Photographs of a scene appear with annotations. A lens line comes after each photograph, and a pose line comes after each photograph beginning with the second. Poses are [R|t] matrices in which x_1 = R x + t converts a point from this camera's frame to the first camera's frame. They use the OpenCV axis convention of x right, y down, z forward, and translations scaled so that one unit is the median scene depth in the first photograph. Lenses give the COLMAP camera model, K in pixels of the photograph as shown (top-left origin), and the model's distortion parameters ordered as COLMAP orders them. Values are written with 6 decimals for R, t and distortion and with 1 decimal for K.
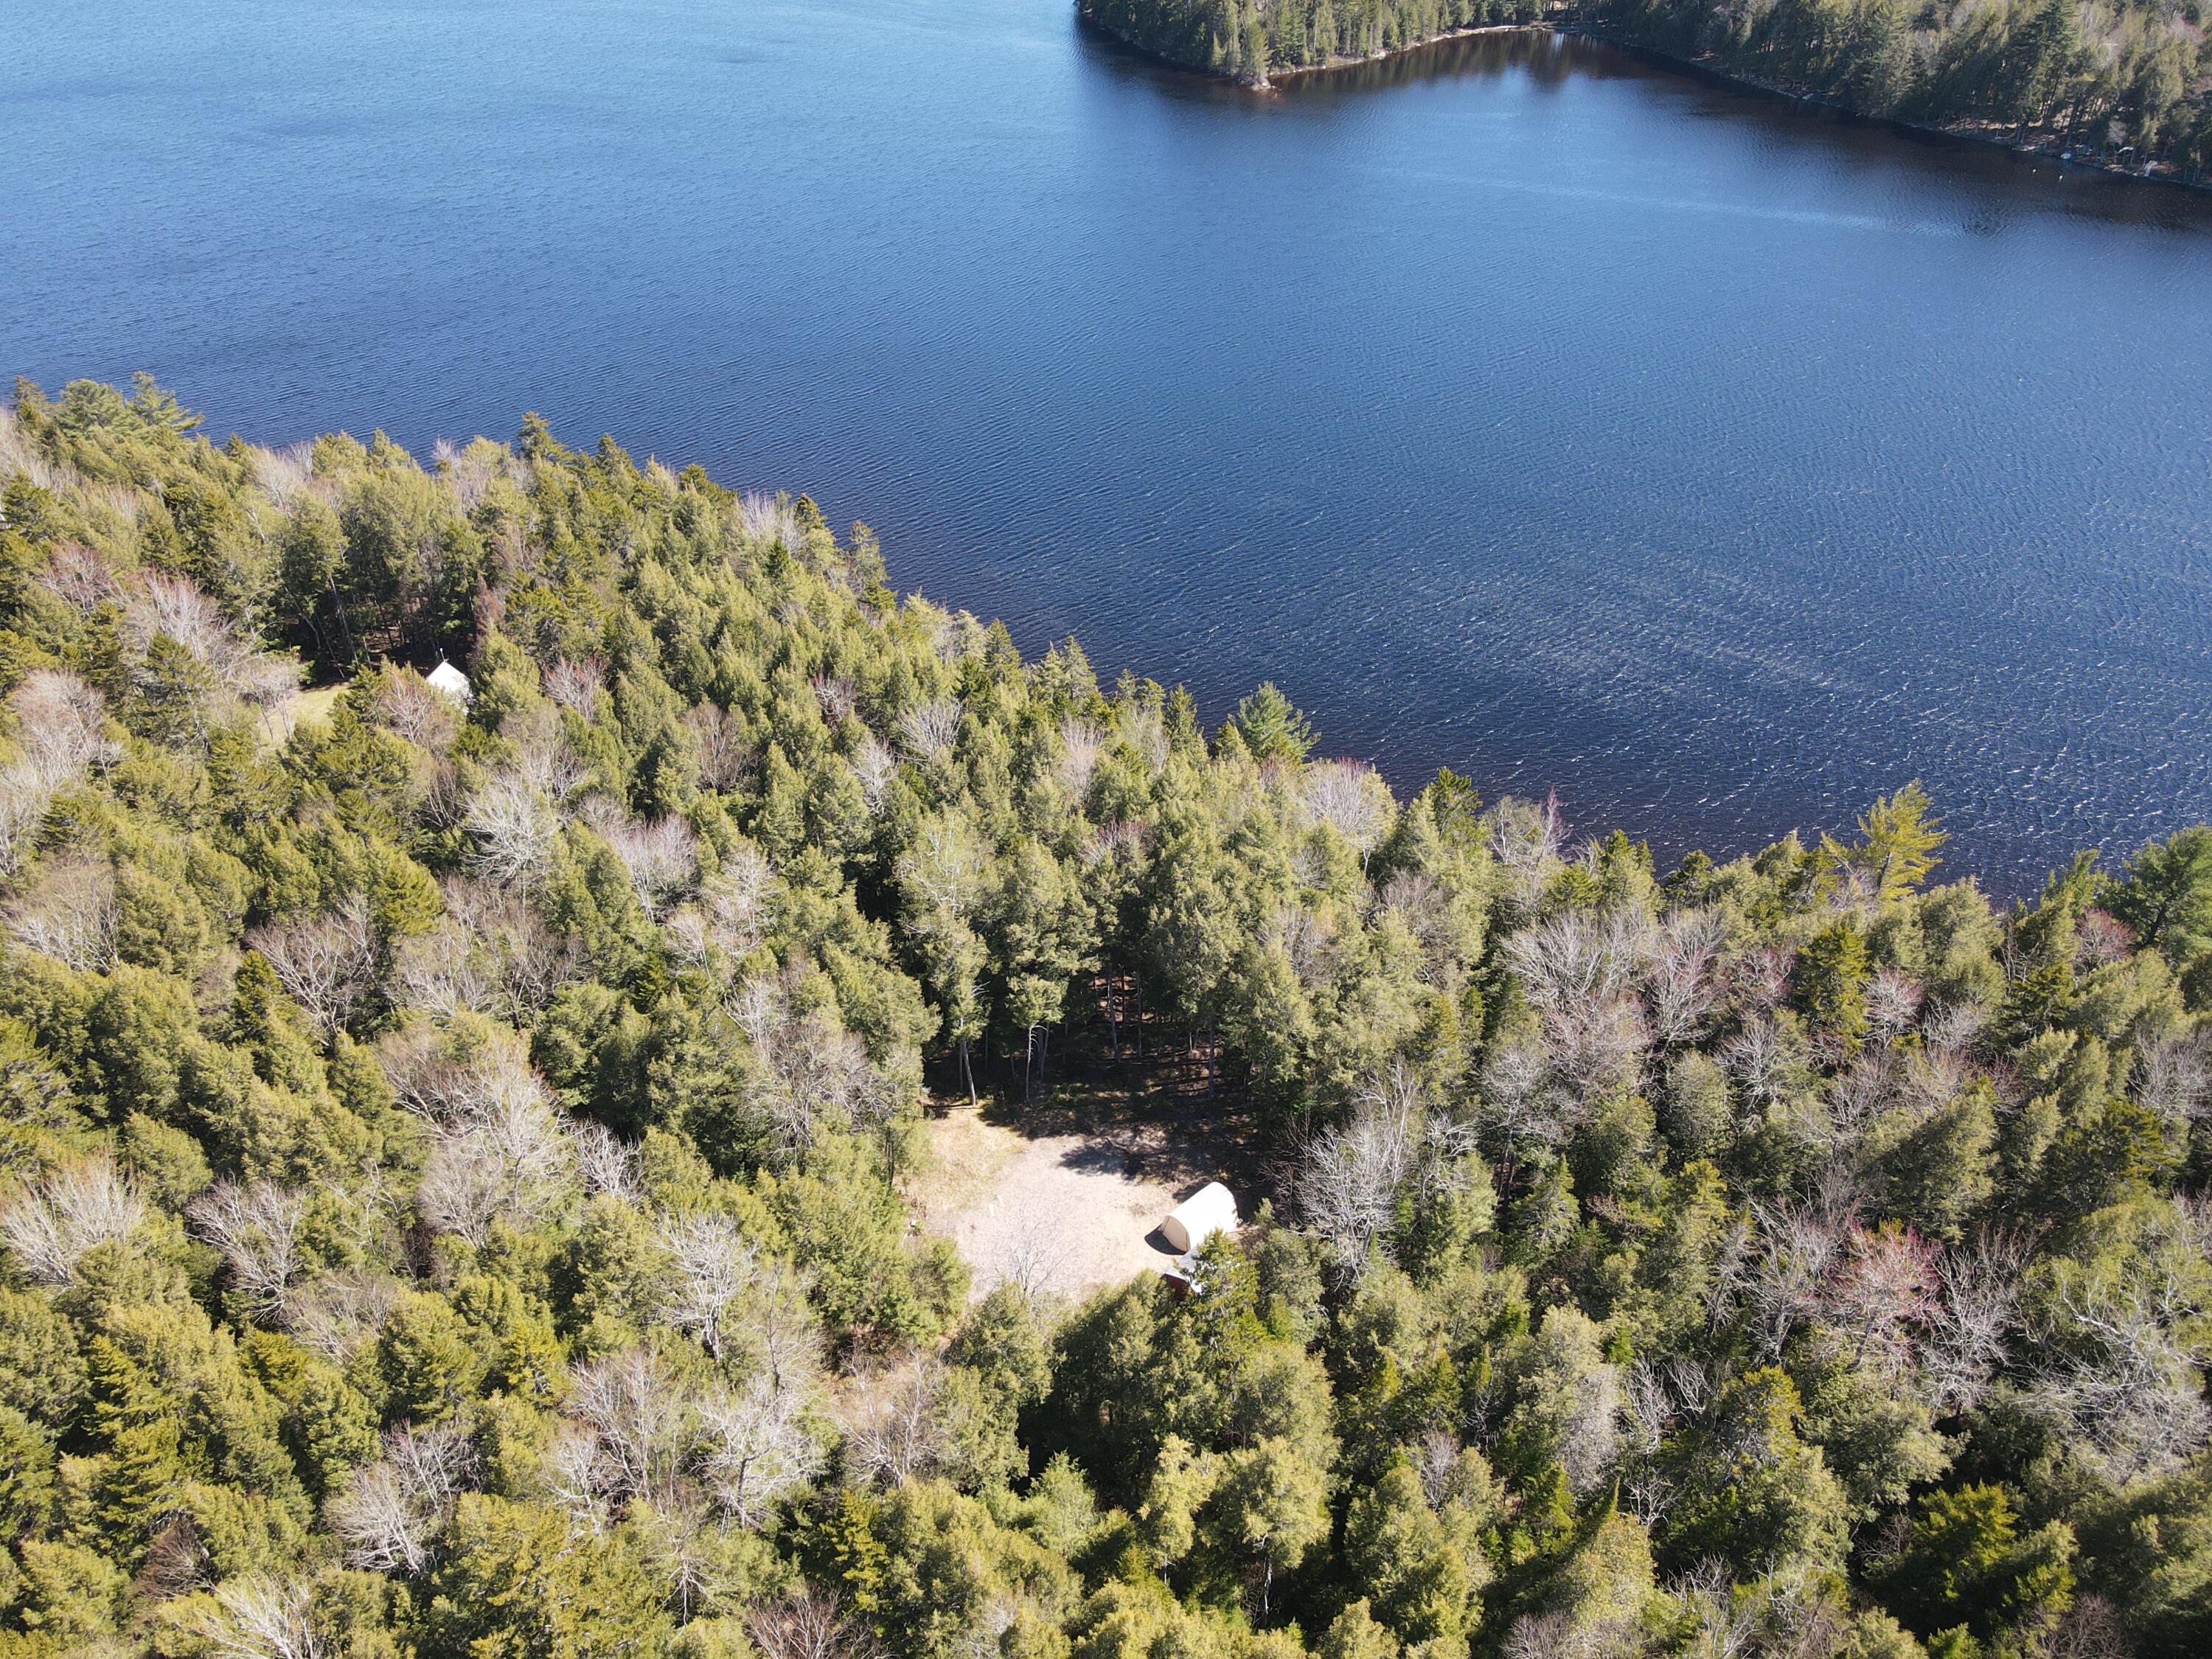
lens RADIAL K [[1642.5, 0, 1105.1], [0, 1642.5, 840.5], [0, 0, 1]] dist [-0.006425, 0.030783]
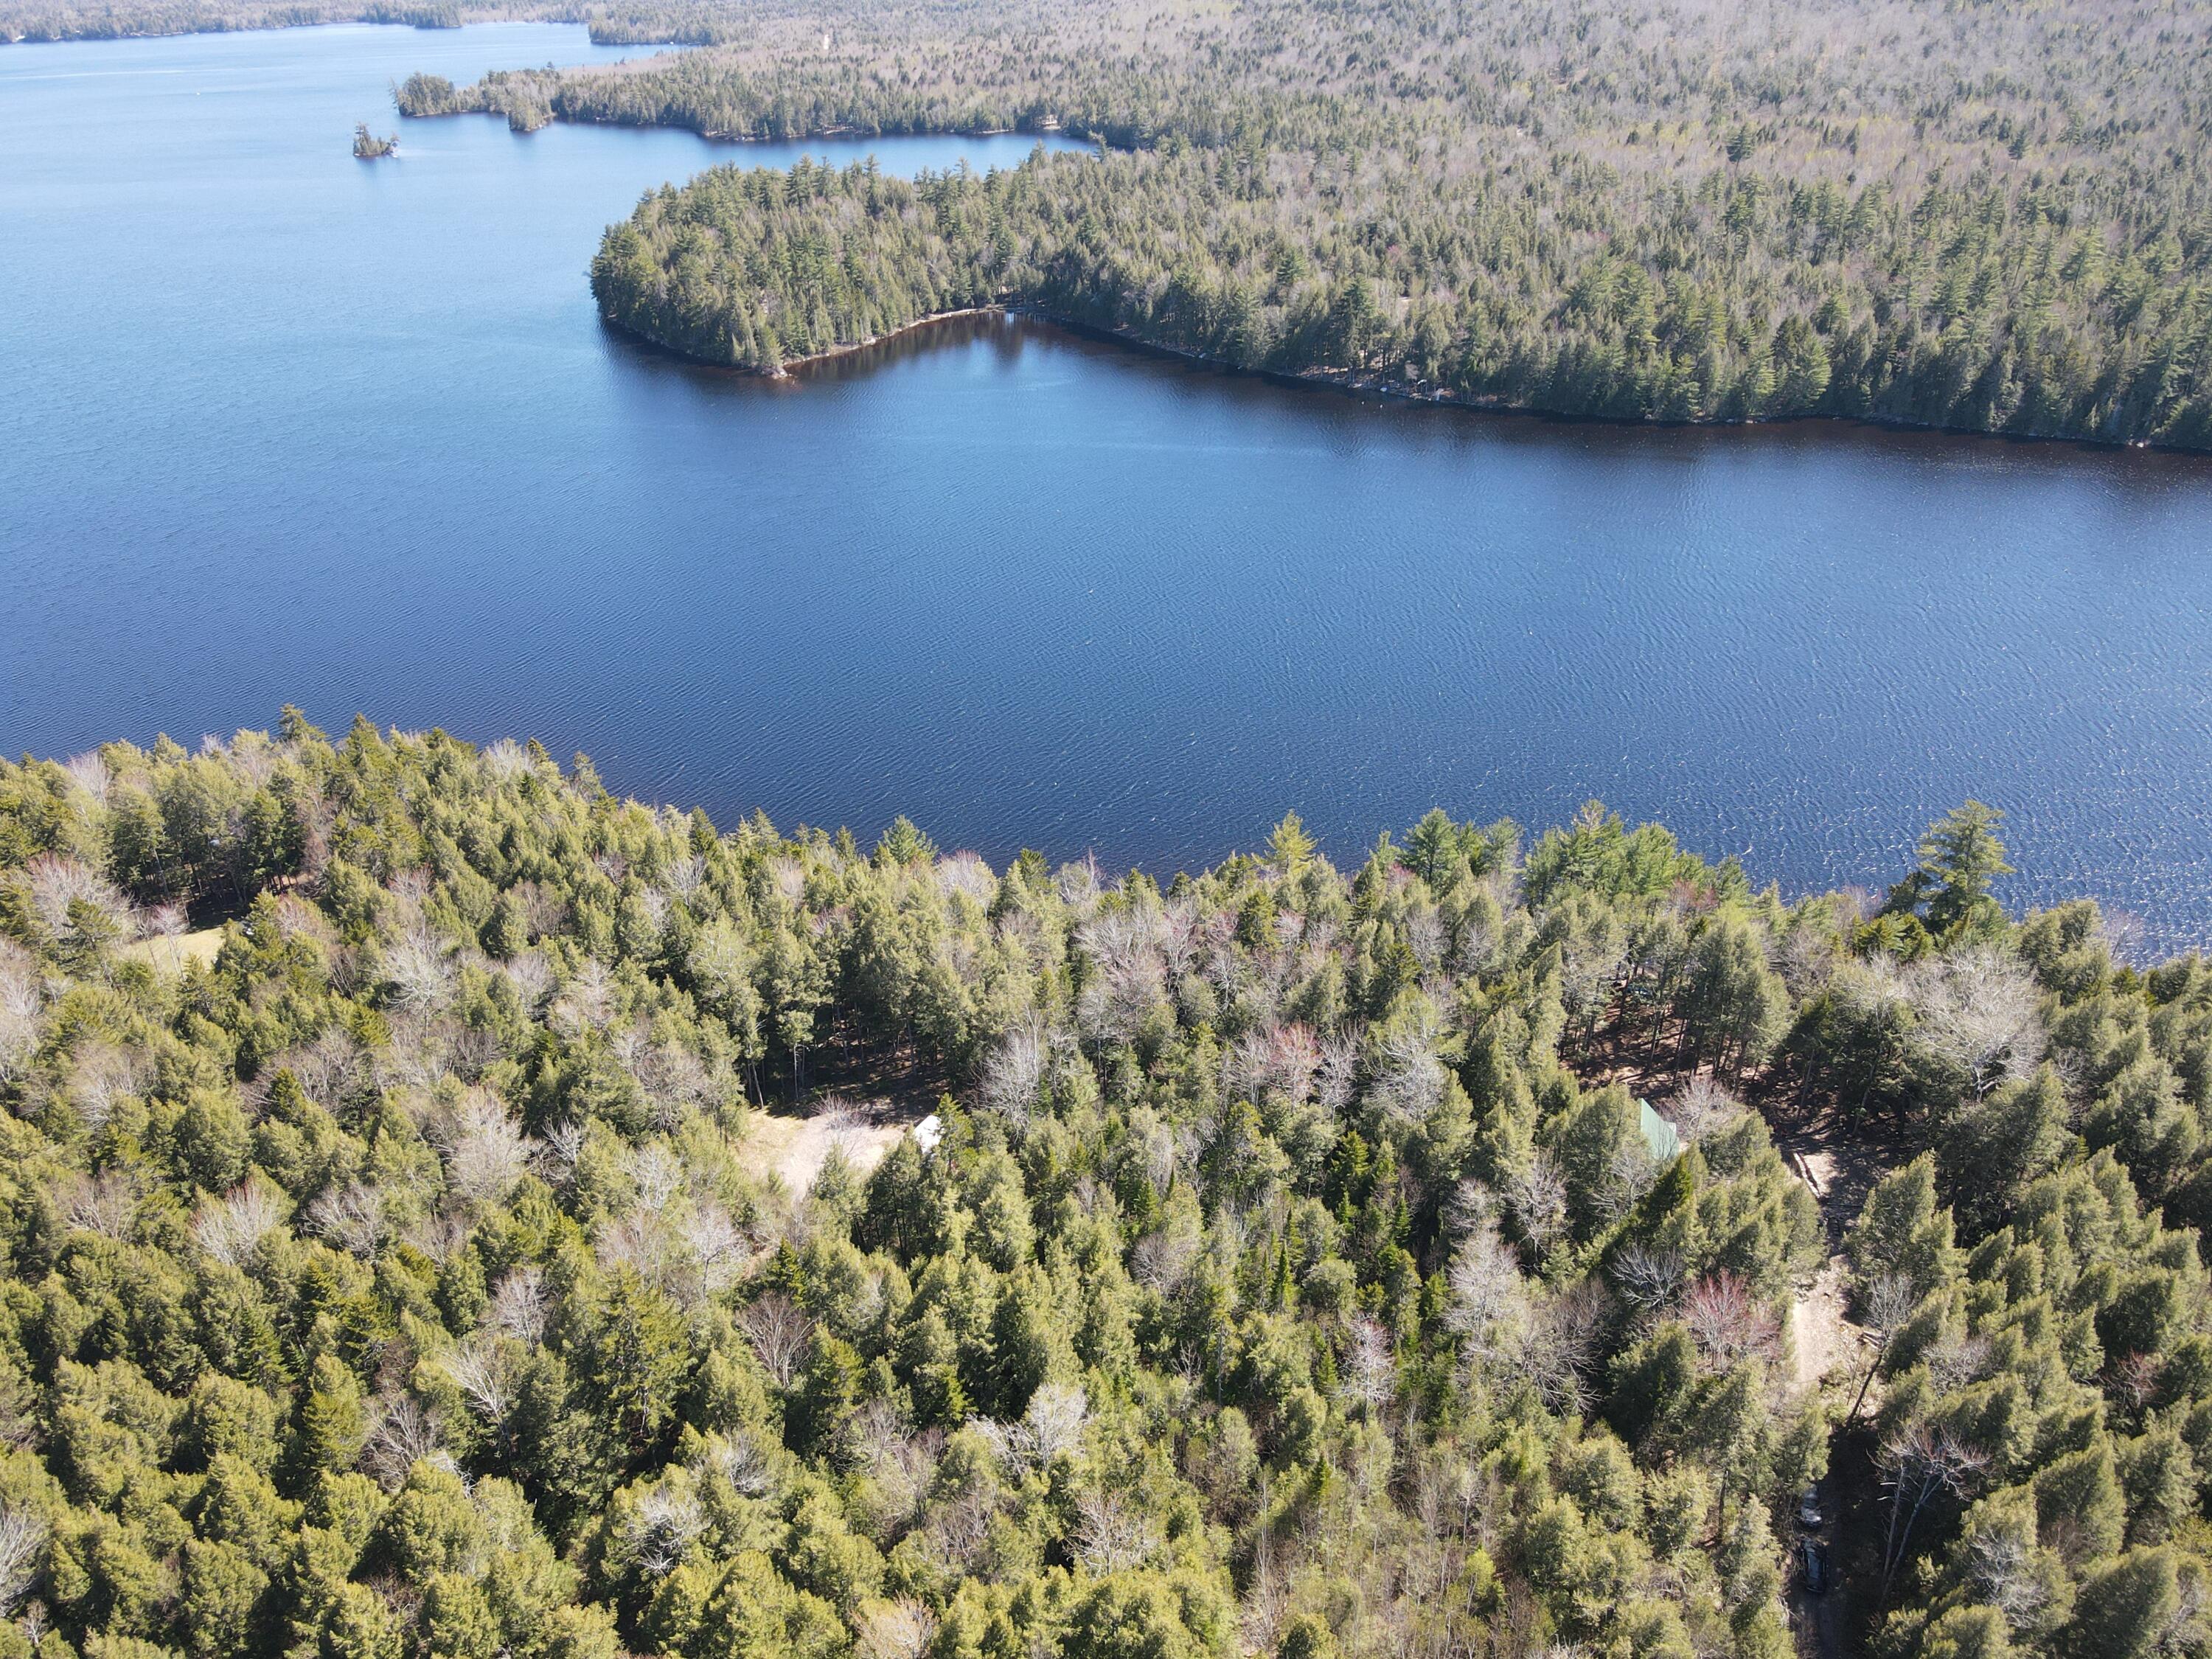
lens RADIAL K [[1642.5, 0, 1125.9], [0, 1642.5, 817.2], [0, 0, 1]] dist [-0.006425, 0.030783]
pose [[0.950693, -0.143642, 0.274862, -0.145219], [0.178635, 0.978113, -0.106702, 0.125417], [-0.253519, 0.150541, 0.955545, -0.603615]]
